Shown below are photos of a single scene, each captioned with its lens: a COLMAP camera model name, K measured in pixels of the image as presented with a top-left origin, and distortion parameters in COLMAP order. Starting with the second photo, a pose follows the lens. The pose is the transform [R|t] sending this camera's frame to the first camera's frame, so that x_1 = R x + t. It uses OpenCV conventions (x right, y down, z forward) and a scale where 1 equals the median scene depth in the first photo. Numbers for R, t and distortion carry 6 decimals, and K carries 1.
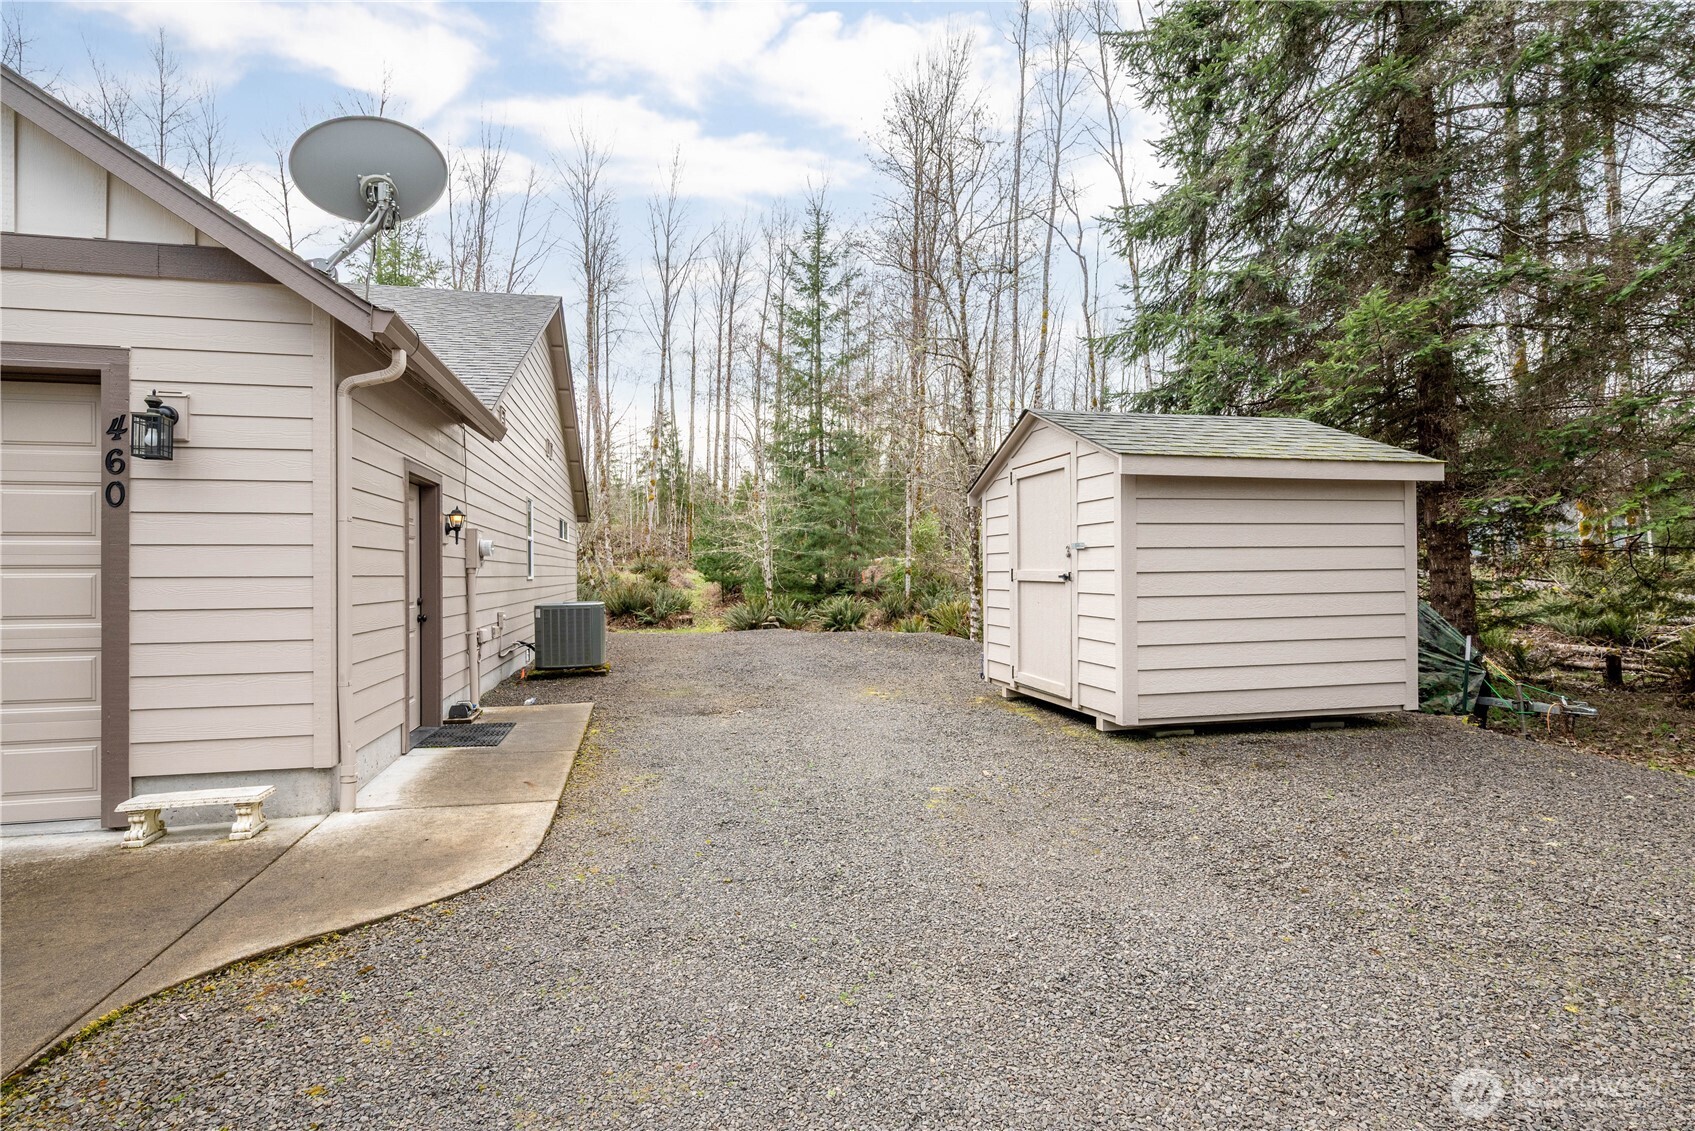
lens RADIAL K [[816.1, 0, 850.3], [0, 816.1, 566.9], [0, 0, 1]] dist [0.003136, 0.000348]
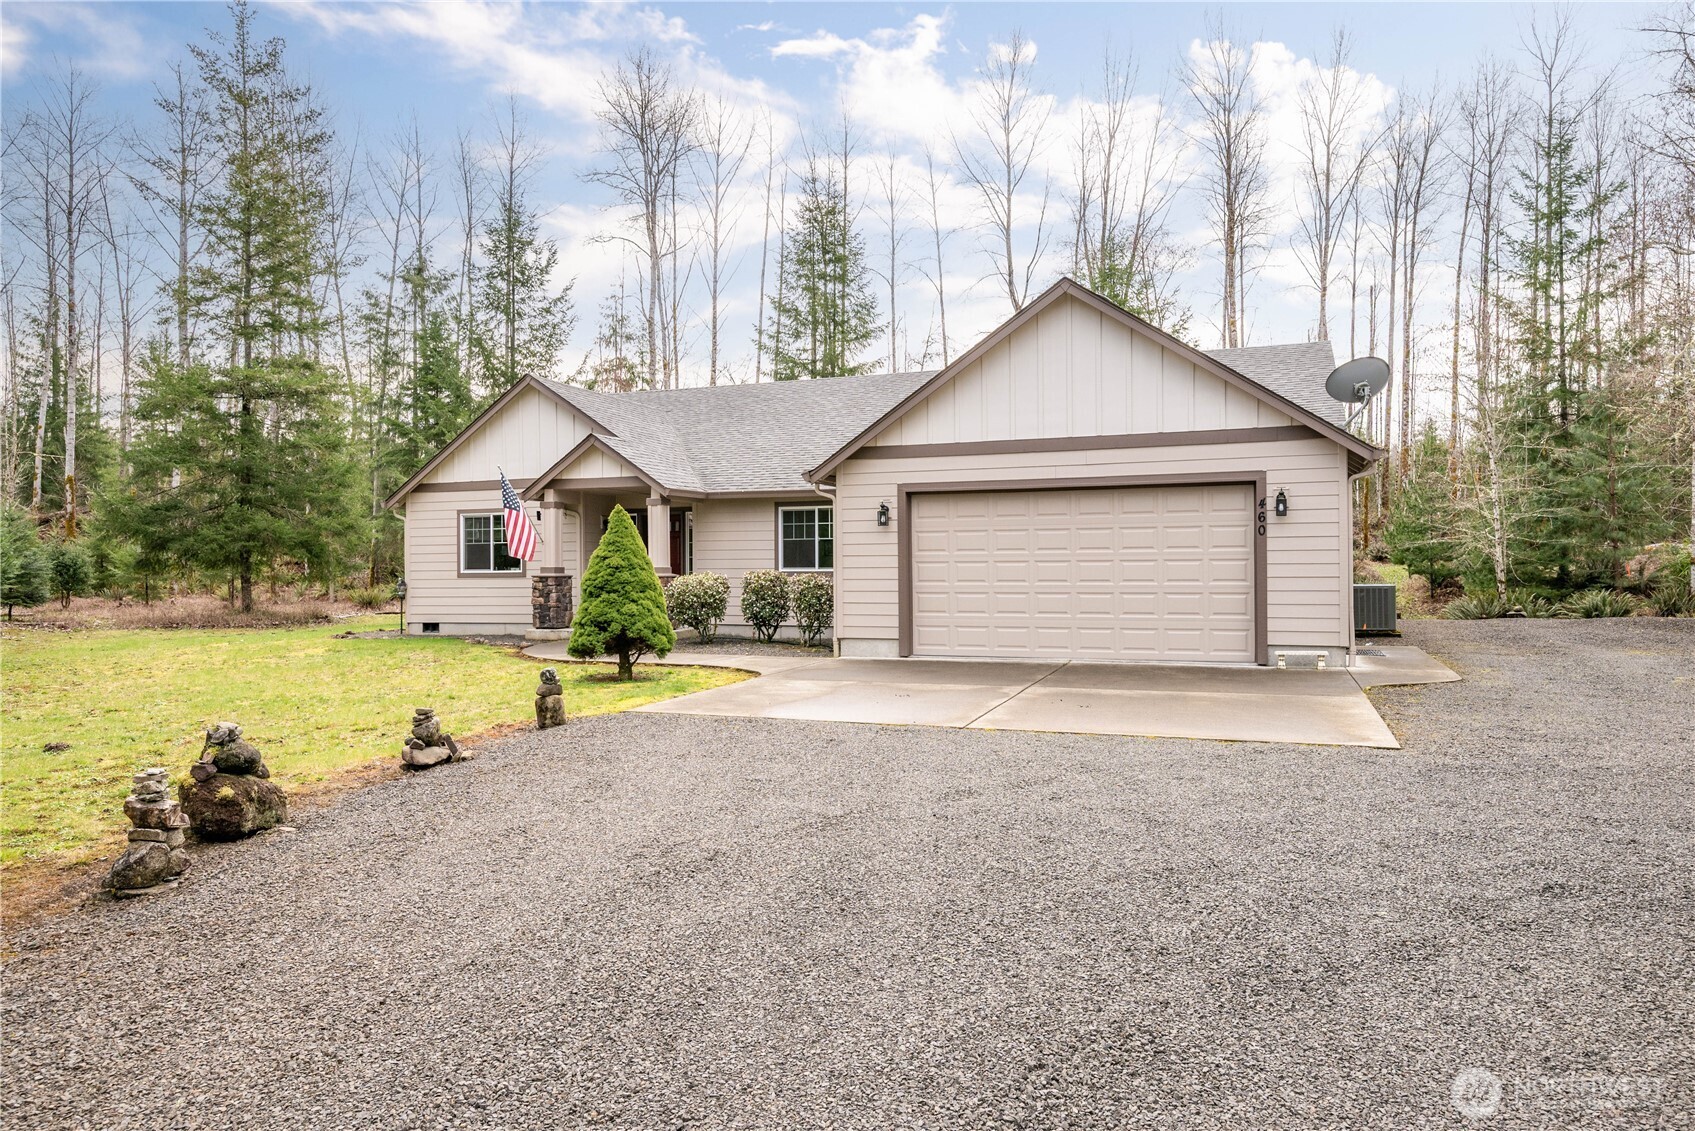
lens RADIAL K [[1084.7, 0, 850.3], [0, 1084.7, 575.1], [0, 0, 1]] dist [-0.003215, -0.002348]
pose [[0.822510, 0.004335, -0.568734, -0.008238], [0.004603, 0.999887, 0.014277, -0.000760], [0.568732, -0.014361, 0.822398, -0.362106]]
